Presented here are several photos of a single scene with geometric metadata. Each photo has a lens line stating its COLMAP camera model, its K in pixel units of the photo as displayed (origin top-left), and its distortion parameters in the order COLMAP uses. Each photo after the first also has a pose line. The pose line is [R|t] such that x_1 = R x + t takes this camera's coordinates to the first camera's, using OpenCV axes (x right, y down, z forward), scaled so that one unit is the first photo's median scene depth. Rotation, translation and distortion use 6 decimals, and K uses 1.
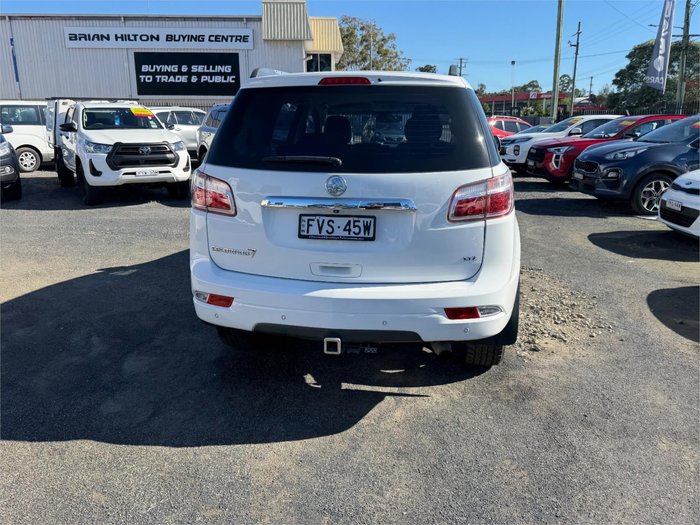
lens RADIAL K [[549.8, 0, 343.8], [0, 549.8, 257.7], [0, 0, 1]] dist [0.049216, -0.072191]
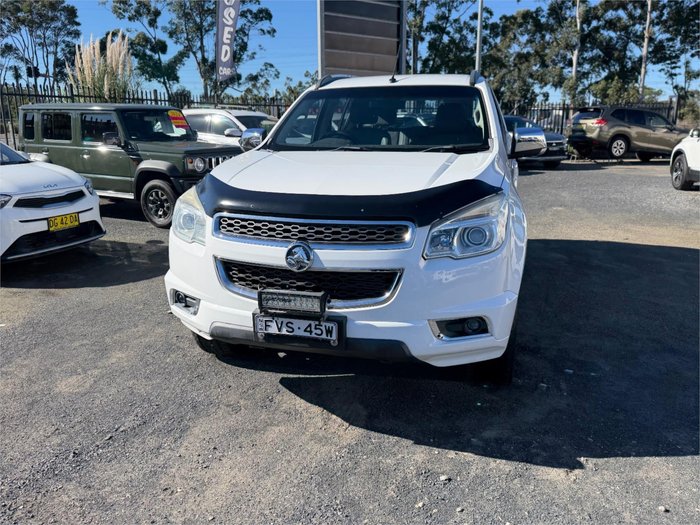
lens RADIAL K [[549.8, 0, 346.2], [0, 549.8, 255.6], [0, 0, 1]] dist [0.049216, -0.072191]
pose [[-0.992357, -0.025278, 0.120786, 0.065810], [0.034169, 0.884243, 0.465776, -0.725616], [-0.118578, 0.466343, -0.876621, 3.035730]]
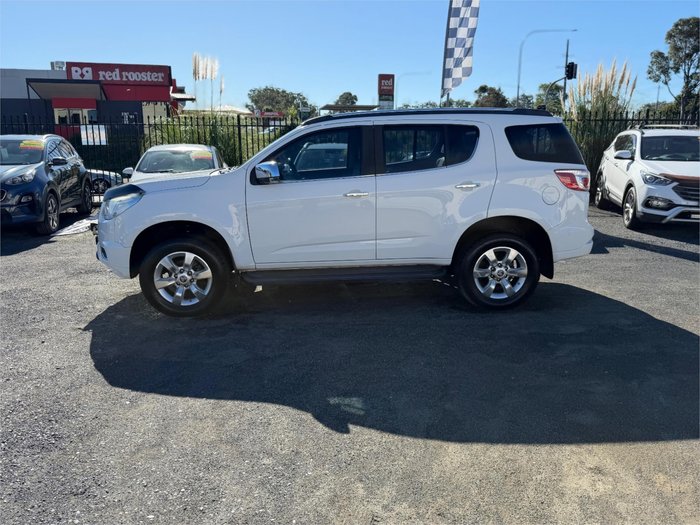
lens RADIAL K [[549.8, 0, 347.5], [0, 549.8, 262.5], [0, 0, 1]] dist [0.049216, -0.072191]
pose [[-0.226926, -0.213269, 0.950274, -1.724724], [0.244136, 0.932118, 0.267495, -0.504009], [-0.942816, 0.292698, -0.159455, 1.976081]]
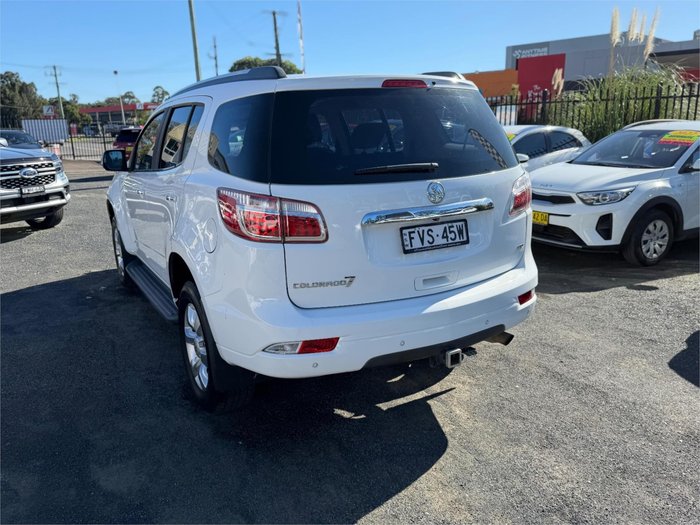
lens RADIAL K [[549.8, 0, 345.9], [0, 549.8, 265.3], [0, 0, 1]] dist [0.049216, -0.072191]
pose [[0.782166, -0.172477, 0.598722, -0.627149], [0.175987, 0.982951, 0.053256, -0.073295], [-0.597700, 0.063712, 0.799184, 0.291097]]
